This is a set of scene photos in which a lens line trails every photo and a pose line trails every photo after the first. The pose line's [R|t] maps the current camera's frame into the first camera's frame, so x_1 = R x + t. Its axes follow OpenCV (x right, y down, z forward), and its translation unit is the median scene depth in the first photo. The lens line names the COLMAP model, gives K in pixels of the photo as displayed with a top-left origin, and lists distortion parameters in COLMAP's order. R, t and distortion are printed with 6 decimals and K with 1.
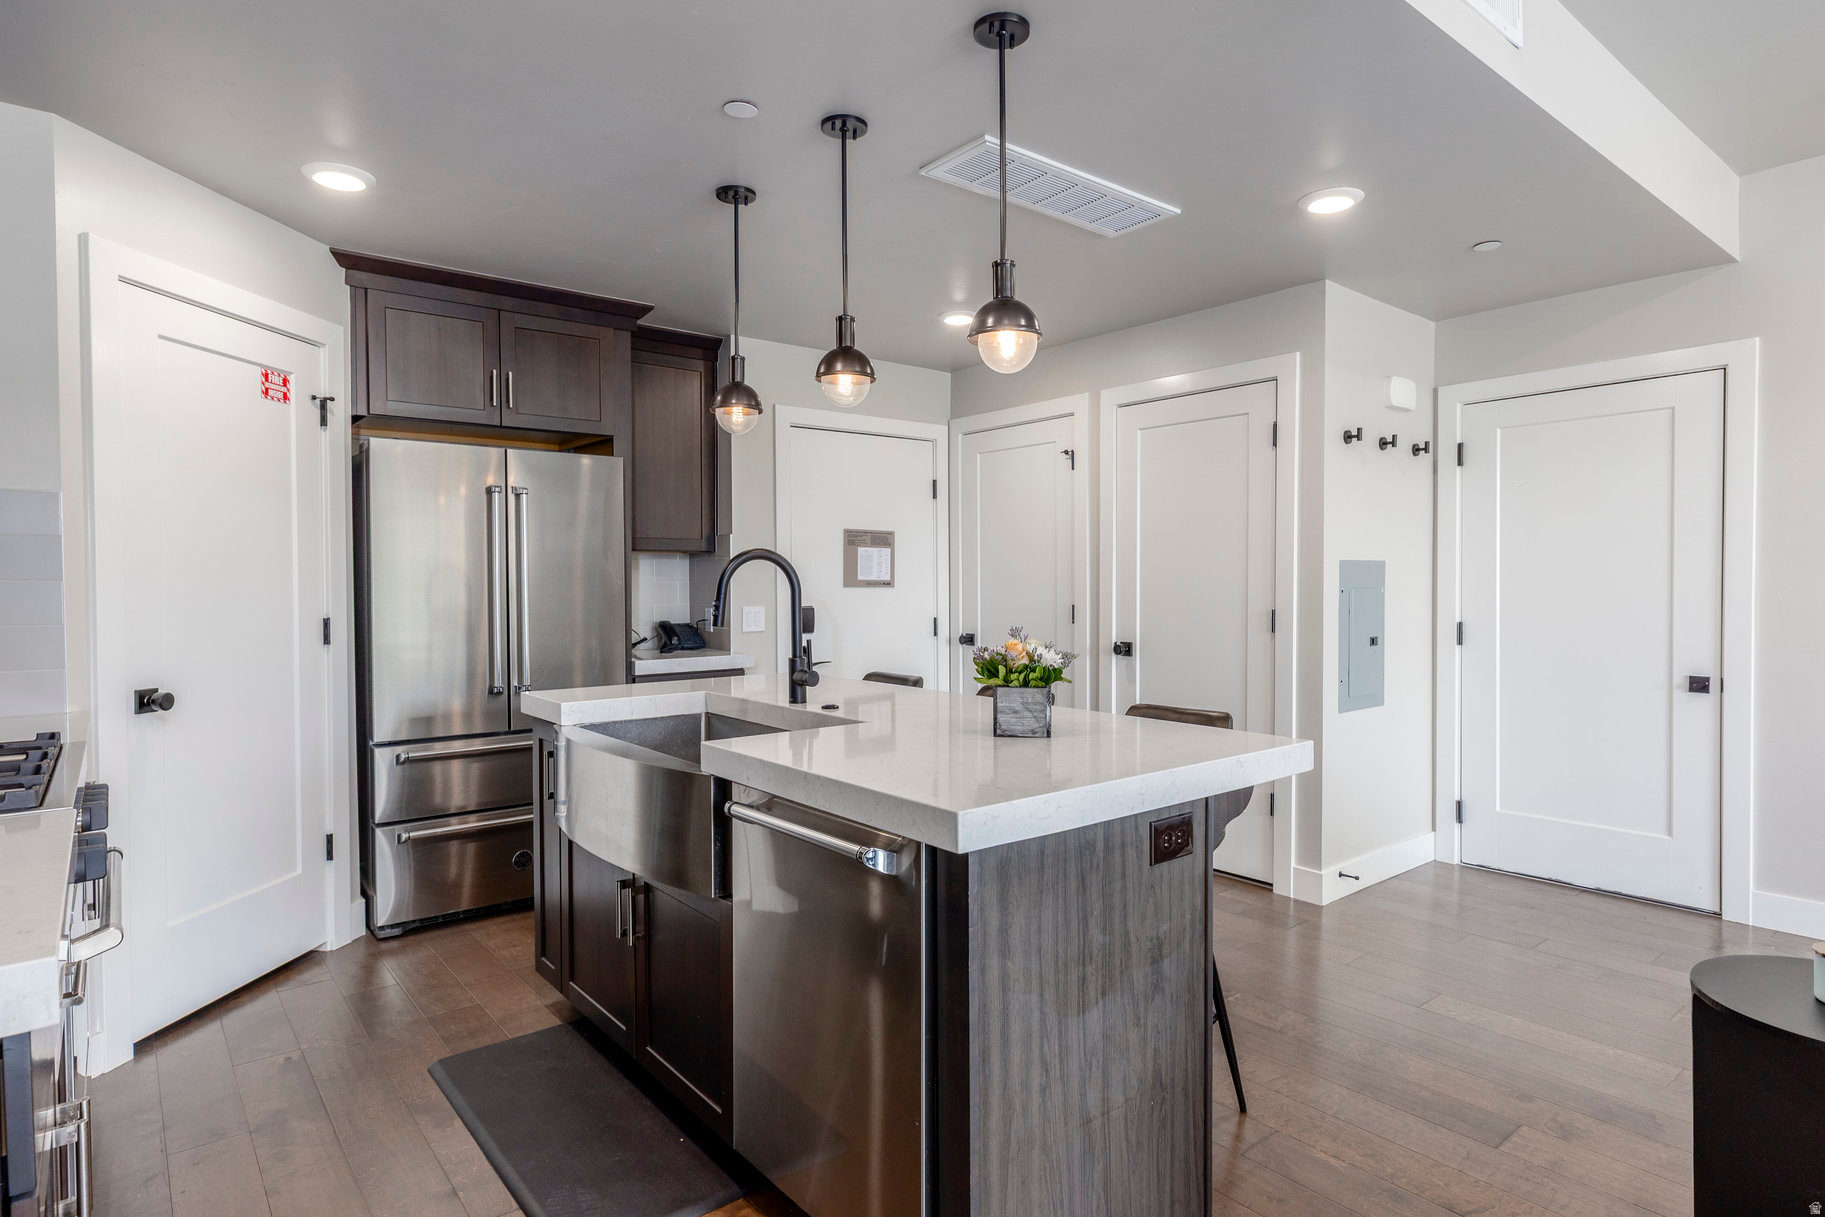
lens RADIAL K [[996.9, 0, 912.5], [0, 996.9, 608.5], [0, 0, 1]] dist [0.006661, 0.000860]
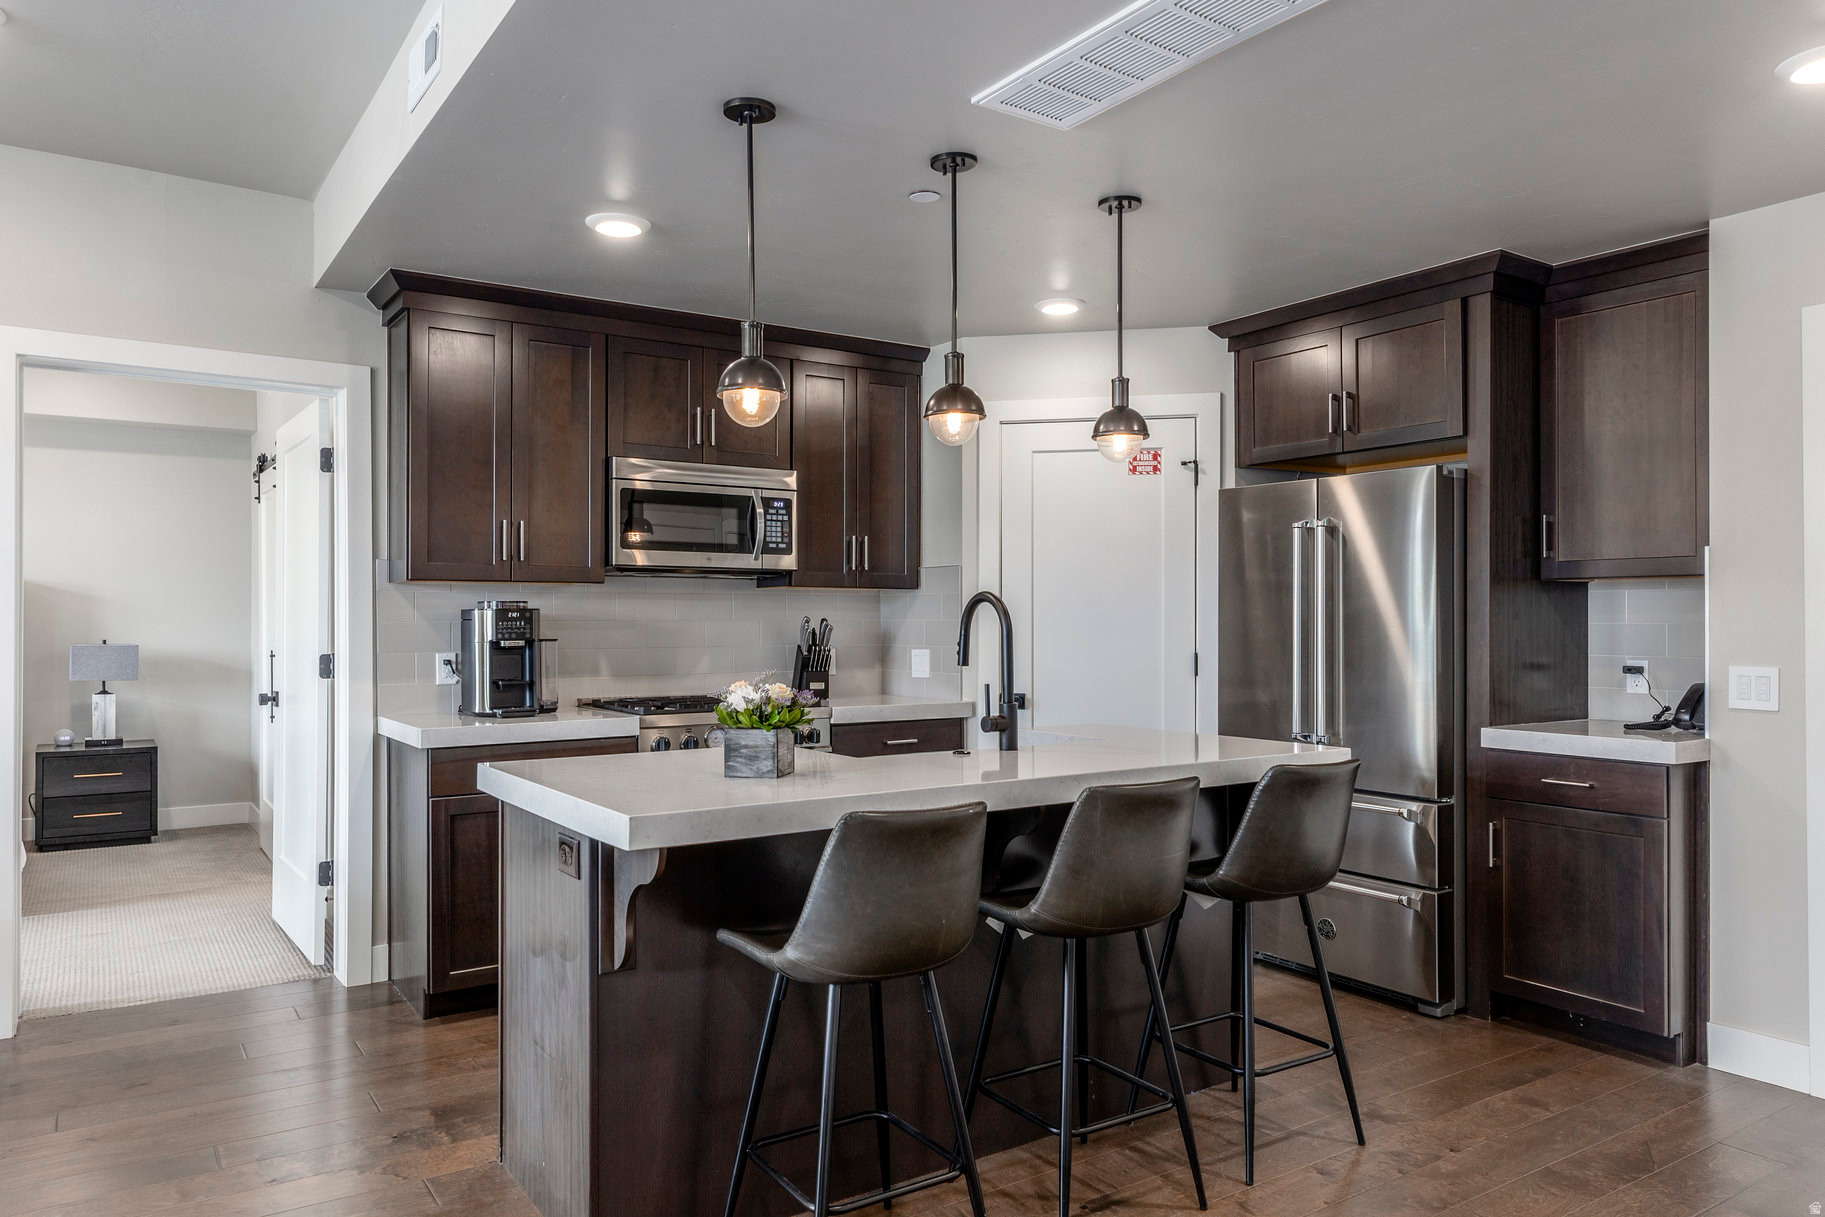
lens RADIAL K [[1240.1, 0, 884.6], [0, 1240.1, 614.0], [0, 0, 1]] dist [0.007268, 0.002094]
pose [[-0.110780, 0.001081, -0.993844, 0.727995], [-0.027833, 0.999604, 0.004190, -0.025527], [0.993455, 0.028125, -0.110706, 0.673990]]
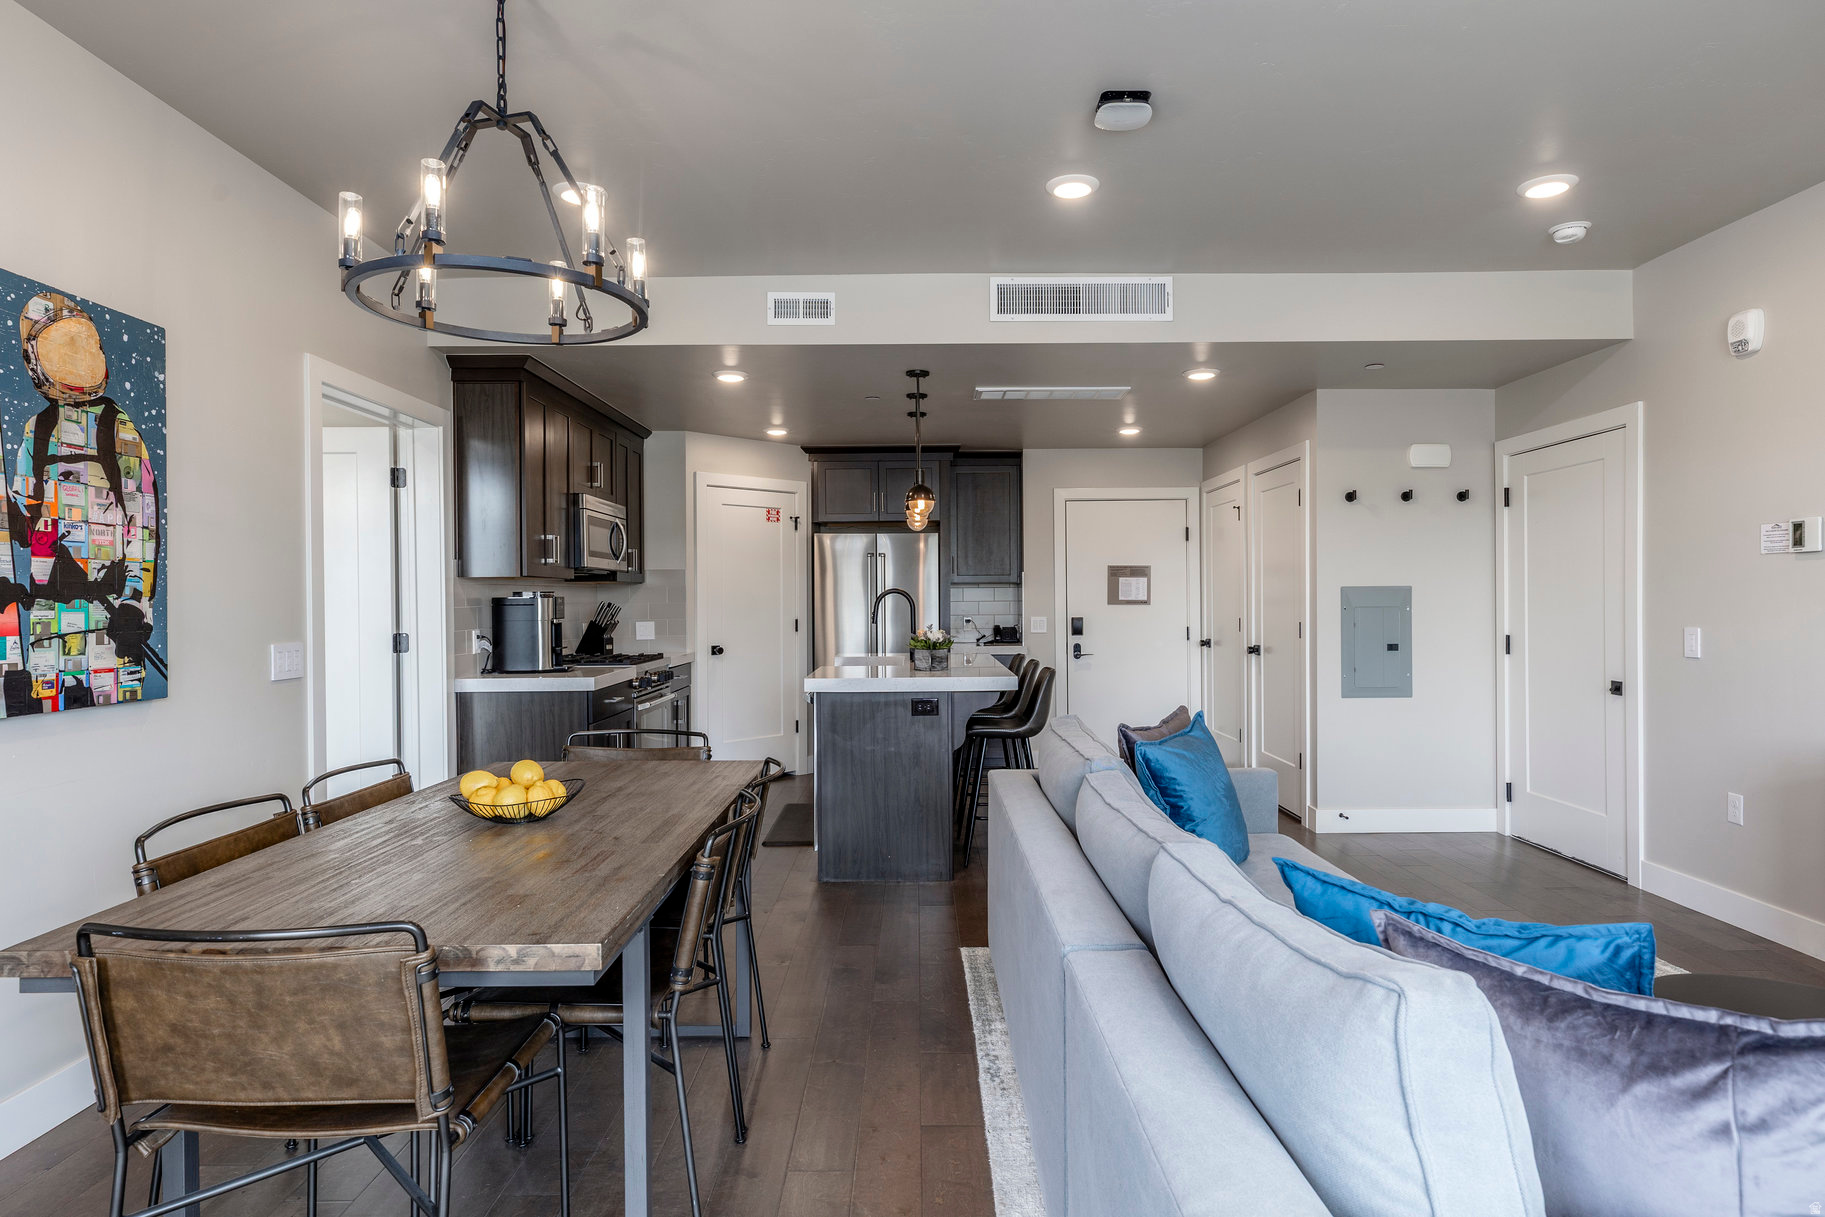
lens RADIAL K [[1033.6, 0, 912.0], [0, 1033.6, 604.5], [0, 0, 1]] dist [0.011225, -0.001231]
pose [[0.772396, 0.002246, -0.635137, 0.856059], [-0.013976, 0.999812, -0.013461, 0.003778], [0.634987, 0.019274, 0.772282, -0.470085]]
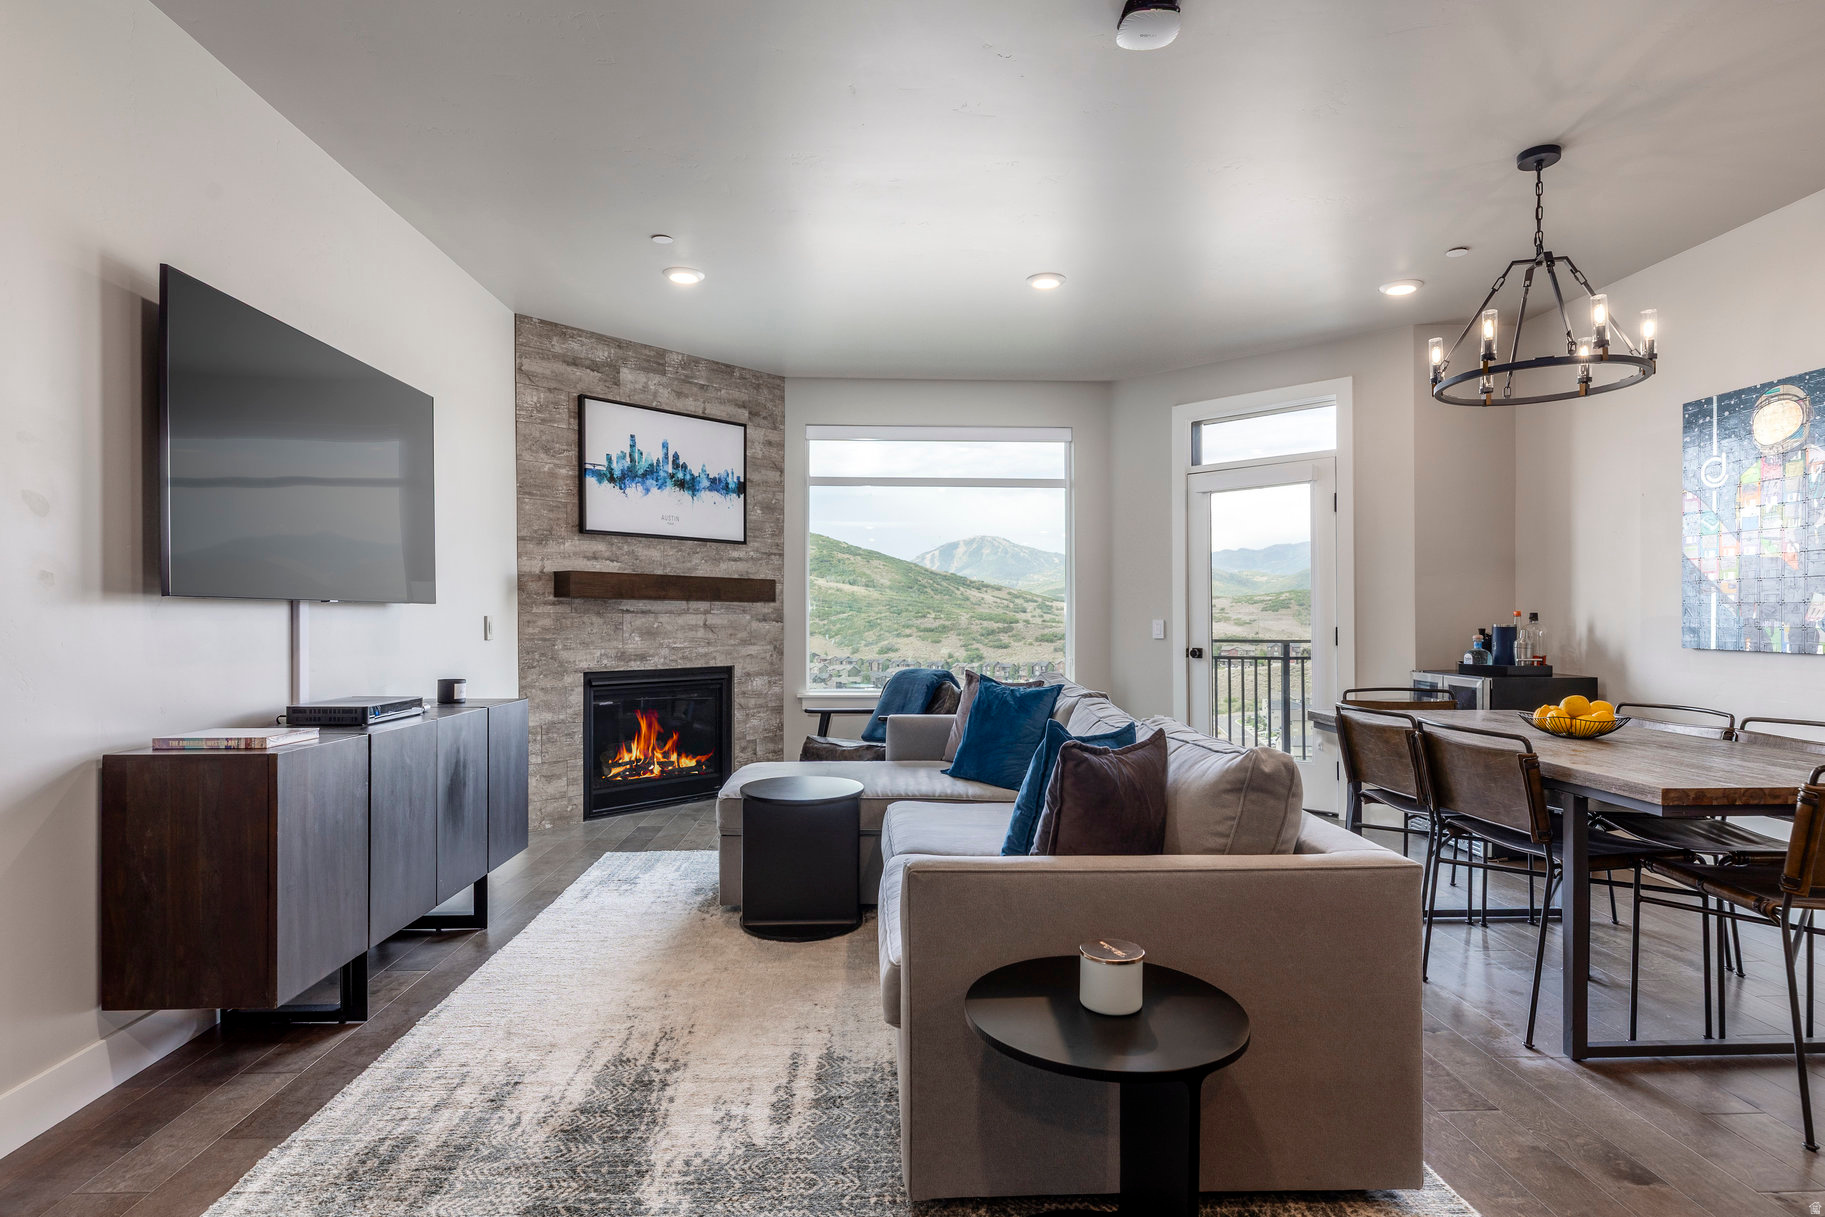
lens RADIAL K [[962.5, 0, 918.7], [0, 962.5, 619.1], [0, 0, 1]] dist [0.000035, -0.000177]
pose [[-0.801230, 0.002789, 0.598350, 0.243158], [0.018060, 0.999646, 0.019524, 0.005763], [-0.598084, 0.026449, -0.800997, 0.801654]]
